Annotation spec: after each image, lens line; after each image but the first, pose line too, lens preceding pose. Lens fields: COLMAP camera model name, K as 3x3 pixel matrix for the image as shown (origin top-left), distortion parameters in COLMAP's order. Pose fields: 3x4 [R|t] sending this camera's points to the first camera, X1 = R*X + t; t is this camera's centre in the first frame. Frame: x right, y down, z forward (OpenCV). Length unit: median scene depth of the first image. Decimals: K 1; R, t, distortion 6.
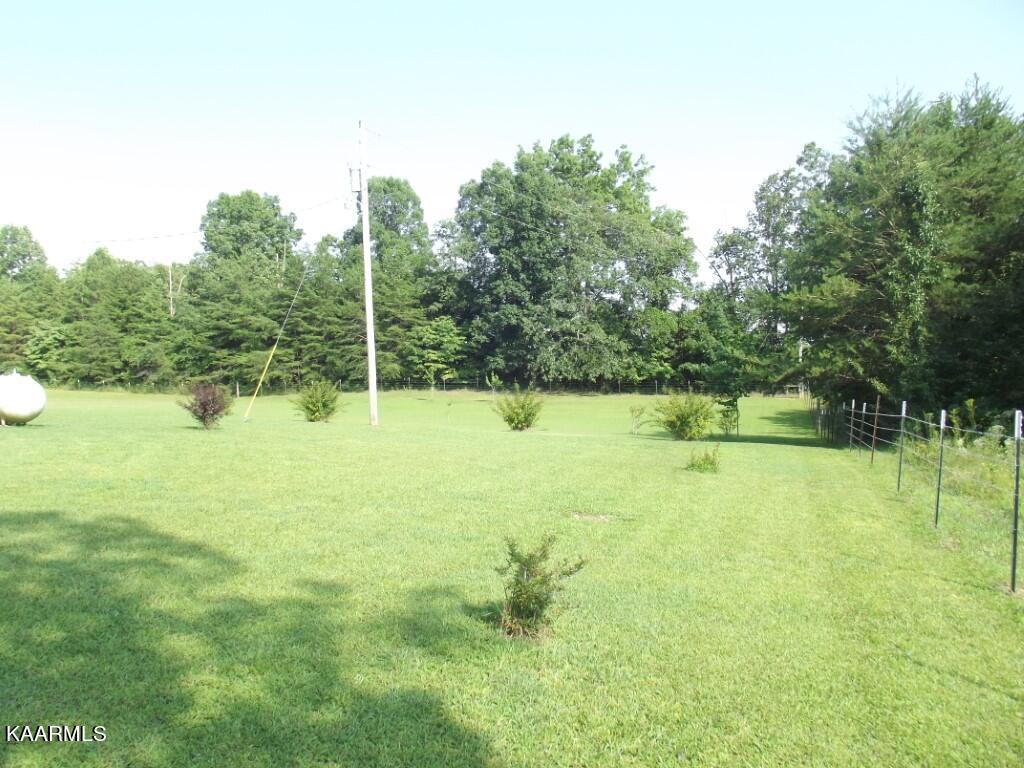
lens RADIAL K [[789.8, 0, 512.0], [0, 789.8, 384.0], [0, 0, 1]] dist [-0.055010, 0.029147]
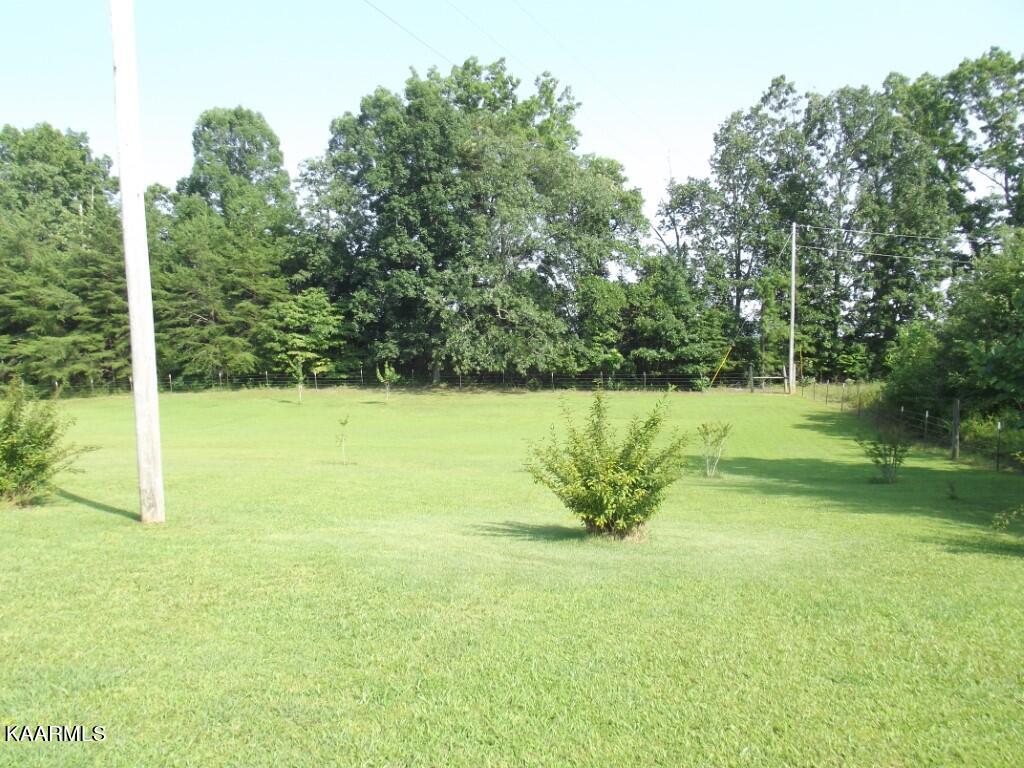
lens RADIAL K [[816.8, 0, 511.4], [0, 816.8, 409.6], [0, 0, 1]] dist [-0.081484, 0.004444]
pose [[0.986669, -0.016342, 0.161919, -0.028622], [0.010318, 0.999225, 0.037979, 0.001138], [-0.162414, -0.035802, 0.986073, 0.216169]]
